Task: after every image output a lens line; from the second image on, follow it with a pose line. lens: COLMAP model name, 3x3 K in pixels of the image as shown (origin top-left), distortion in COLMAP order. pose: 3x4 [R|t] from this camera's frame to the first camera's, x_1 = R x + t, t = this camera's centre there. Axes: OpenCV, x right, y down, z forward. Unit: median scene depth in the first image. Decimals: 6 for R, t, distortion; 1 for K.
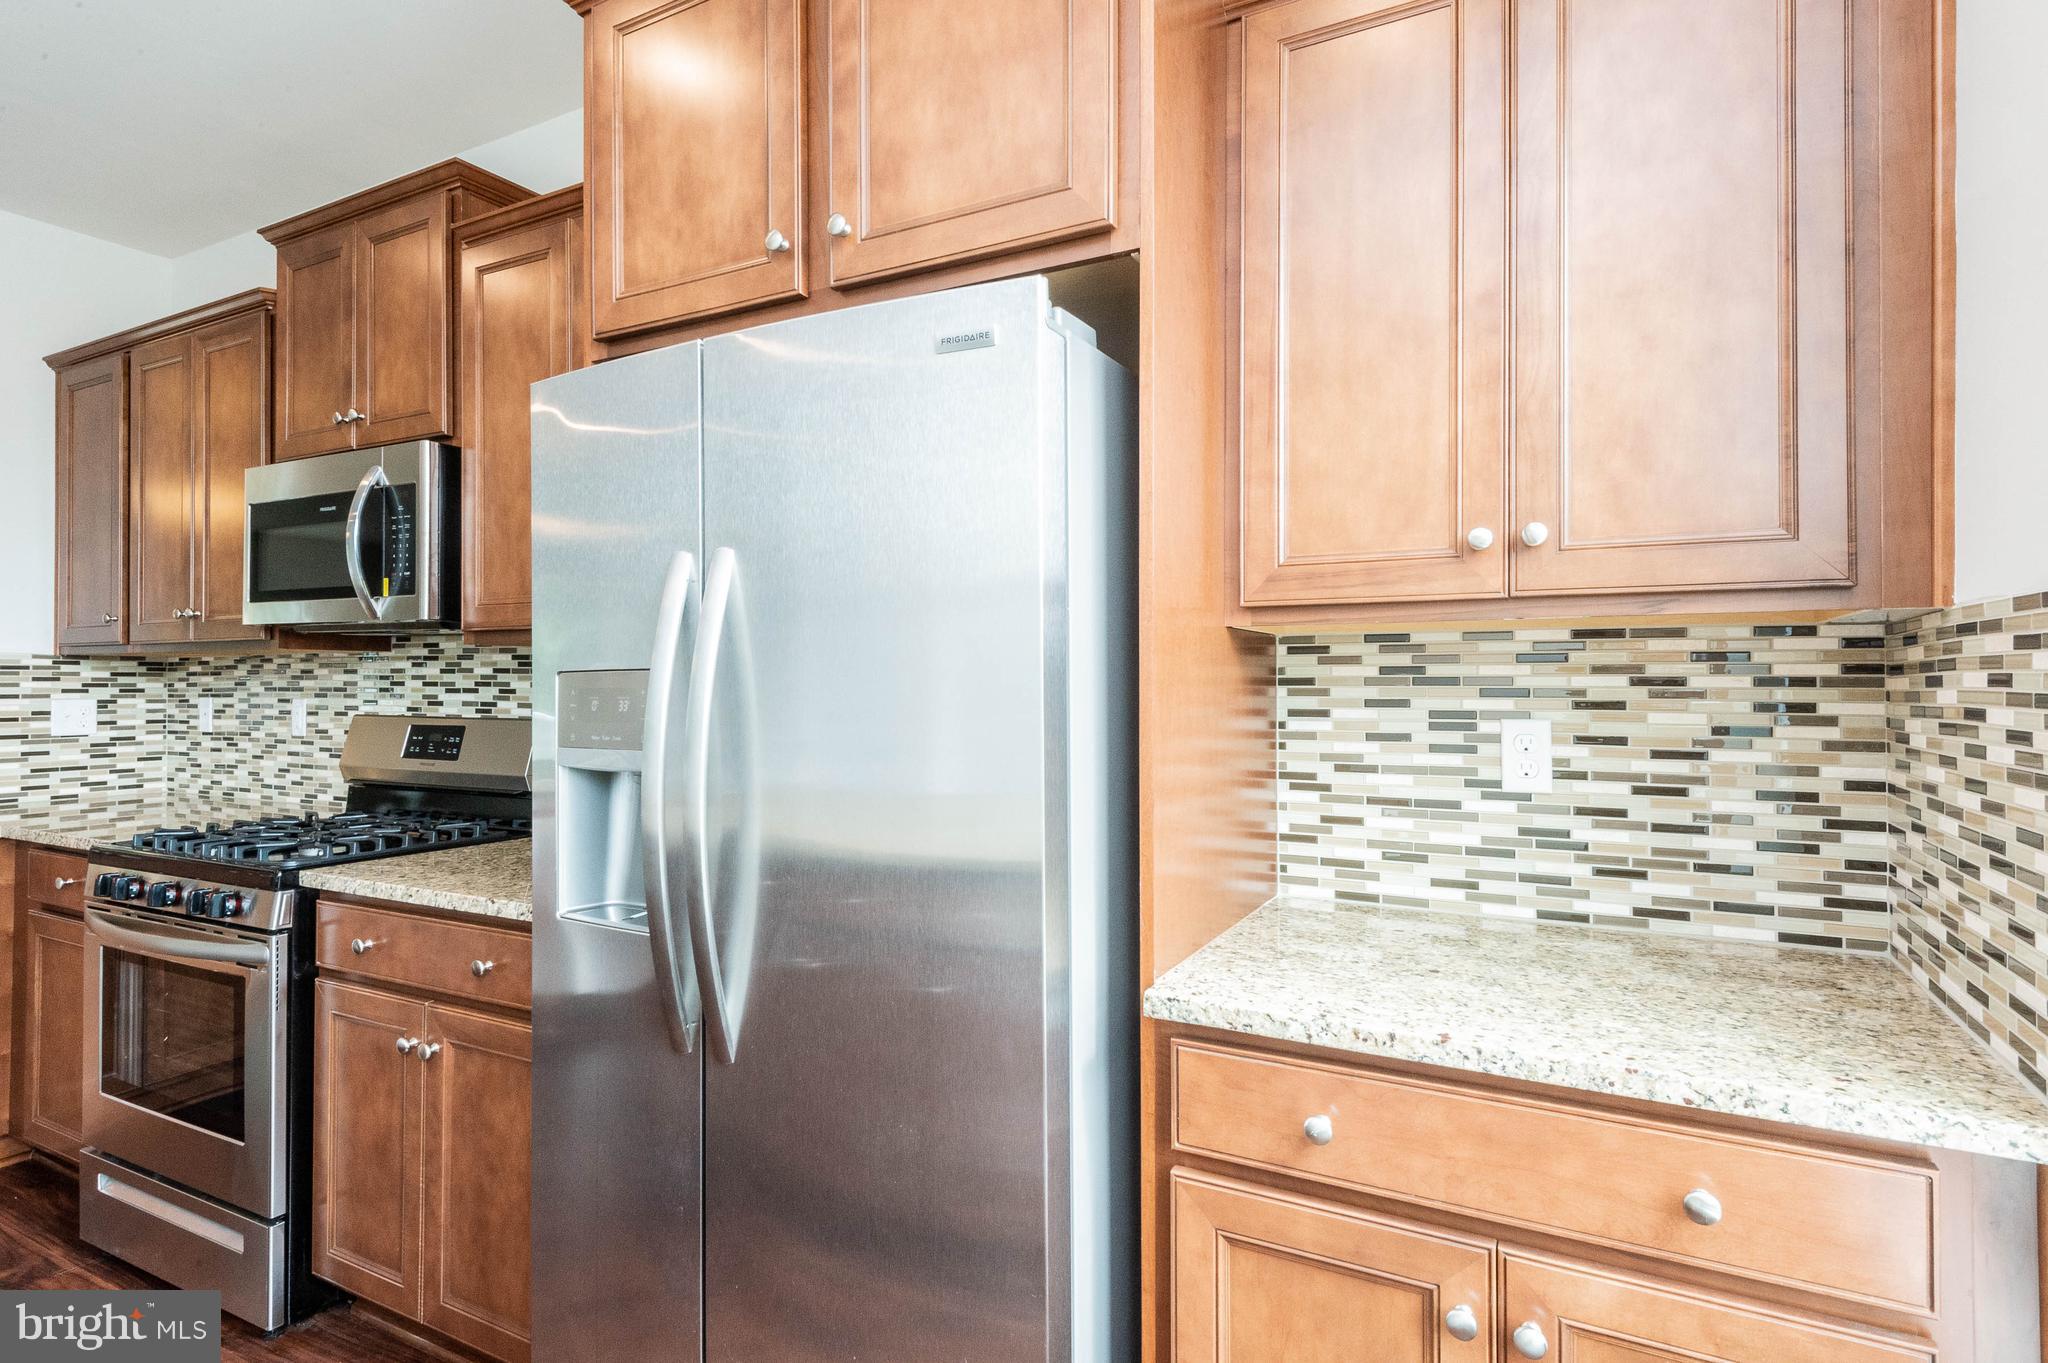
lens RADIAL K [[1067.6, 0, 1012.9], [0, 1067.6, 648.8], [0, 0, 1]] dist [0.024285, -0.003602]
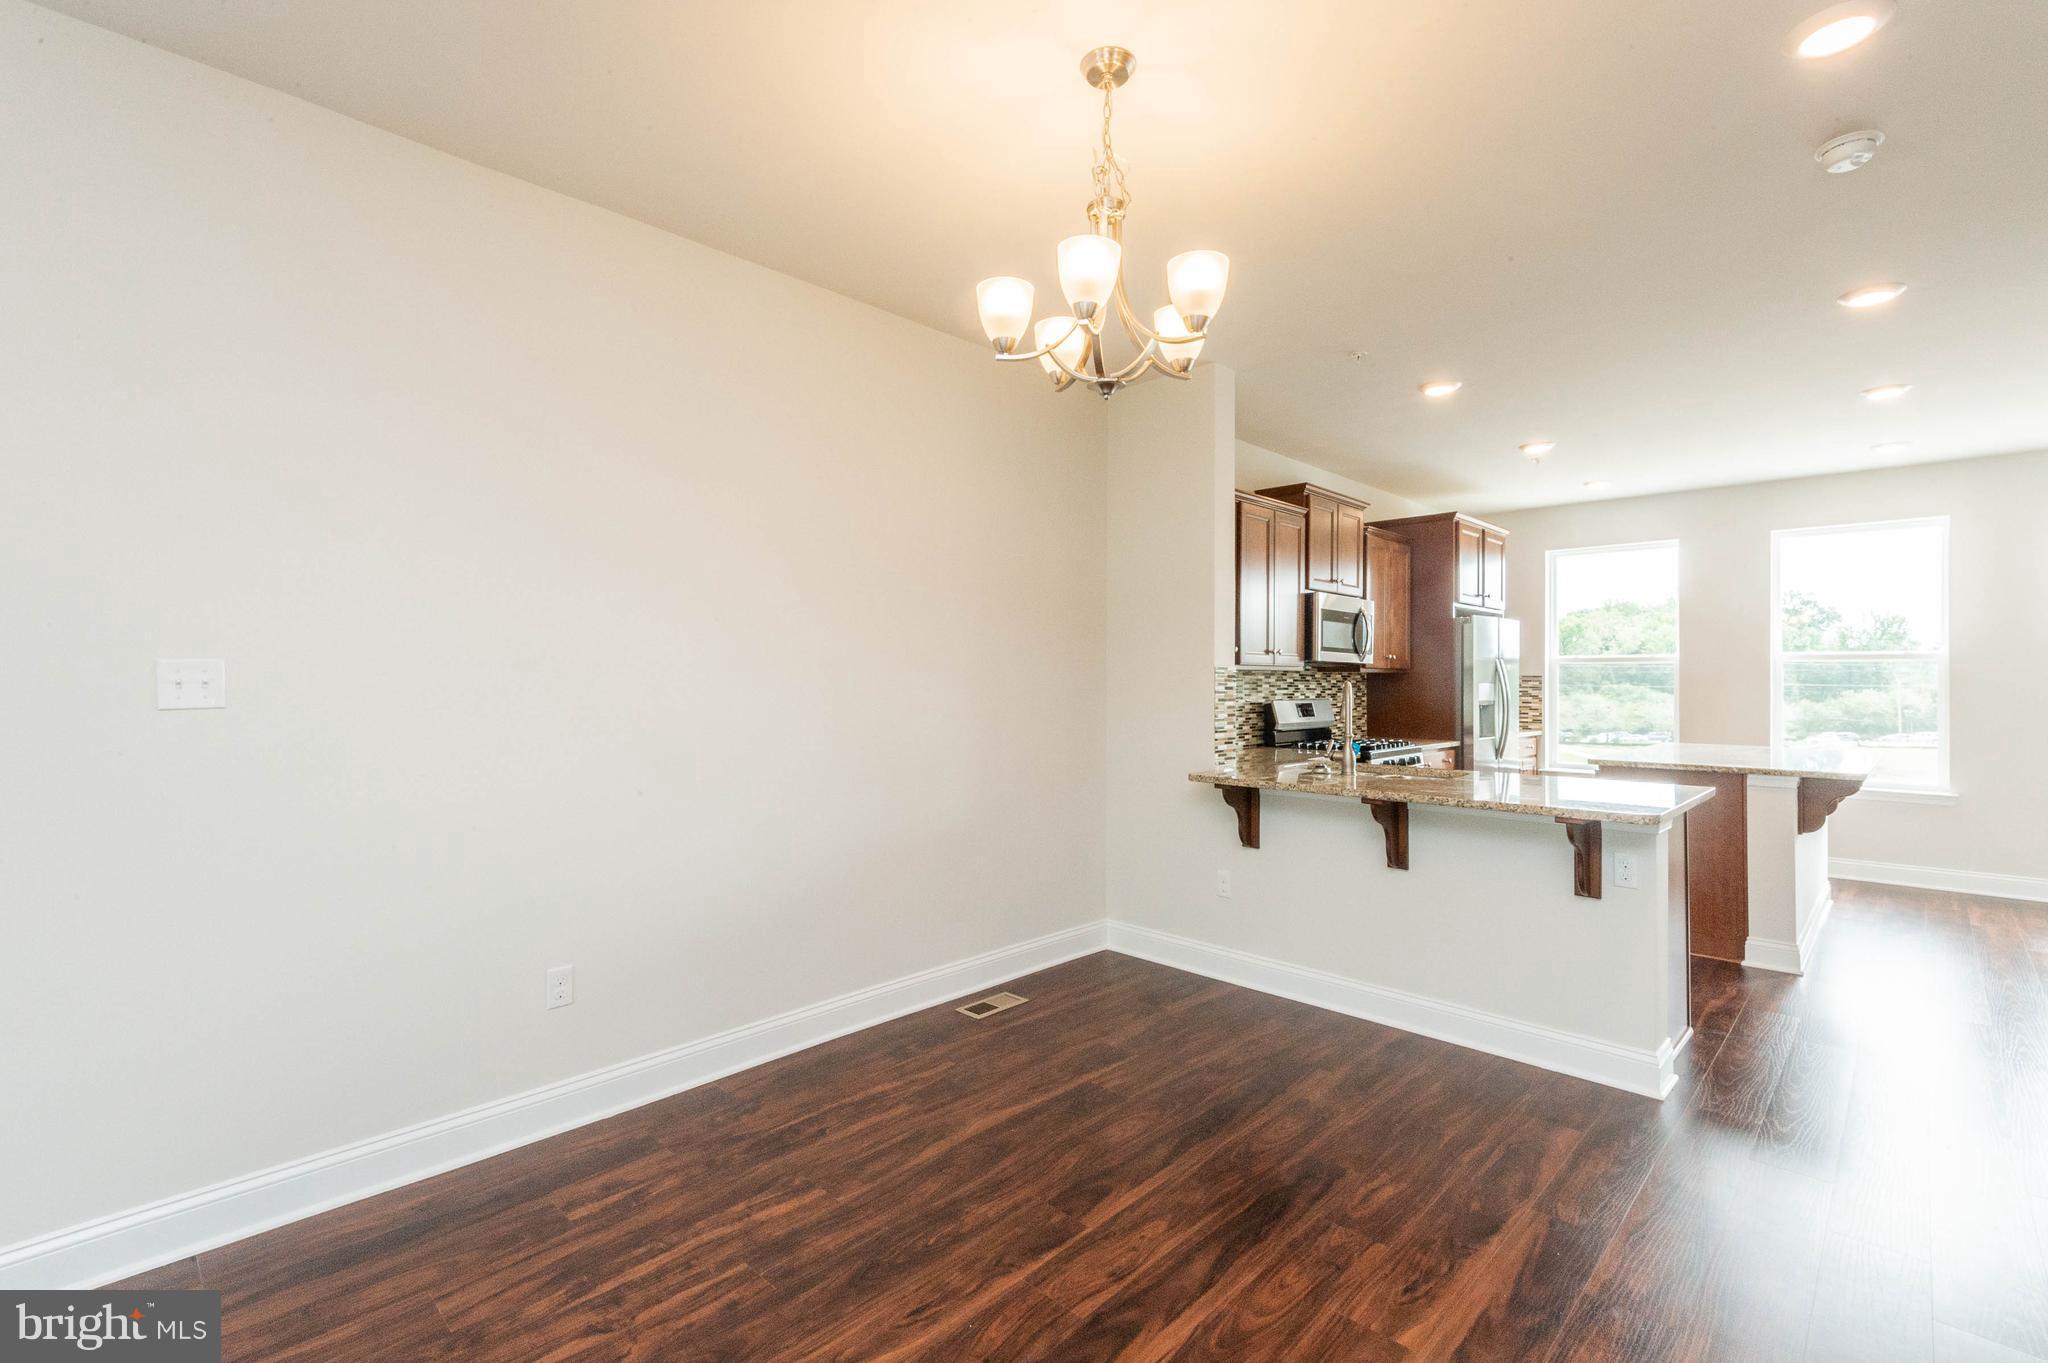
lens RADIAL K [[926.3, 0, 1021.2], [0, 926.3, 677.0], [0, 0, 1]] dist [0.023539, -0.006381]
pose [[0.224049, 0.011938, 0.974505, -2.358316], [-0.028952, 0.999565, -0.005588, 0.036334], [-0.974148, -0.026962, 0.224297, 1.000659]]
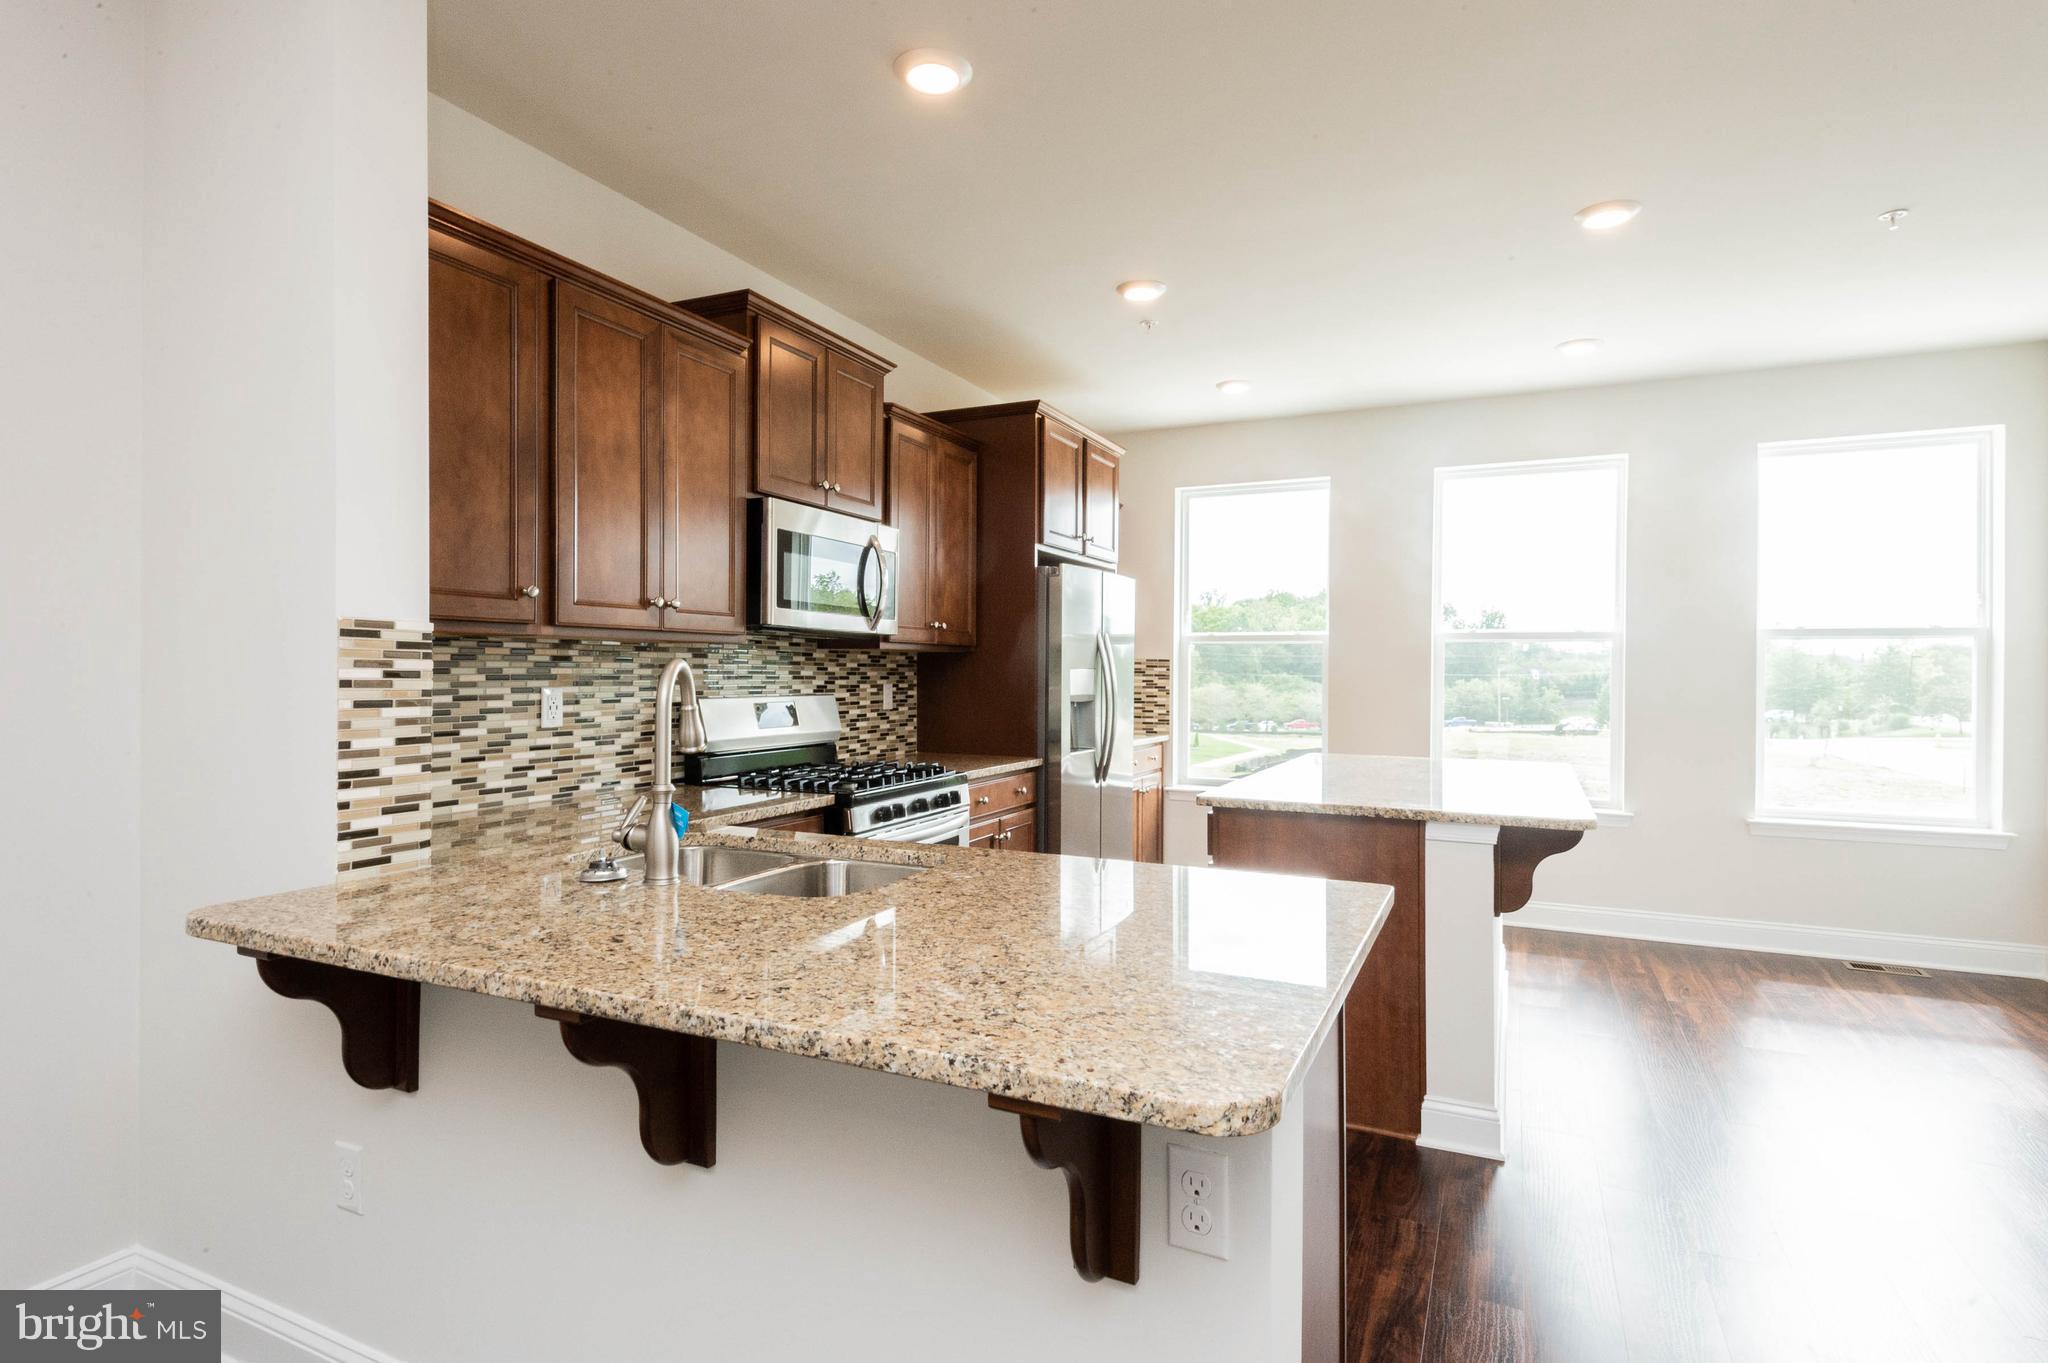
lens RADIAL K [[1067.6, 0, 1004.8], [0, 1067.6, 671.9], [0, 0, 1]] dist [0.024285, -0.003602]
pose [[-0.093347, 0.004664, 0.995623, -1.675627], [-0.031332, 0.999480, -0.007620, 0.028915], [-0.995141, -0.031906, -0.093152, 0.725147]]
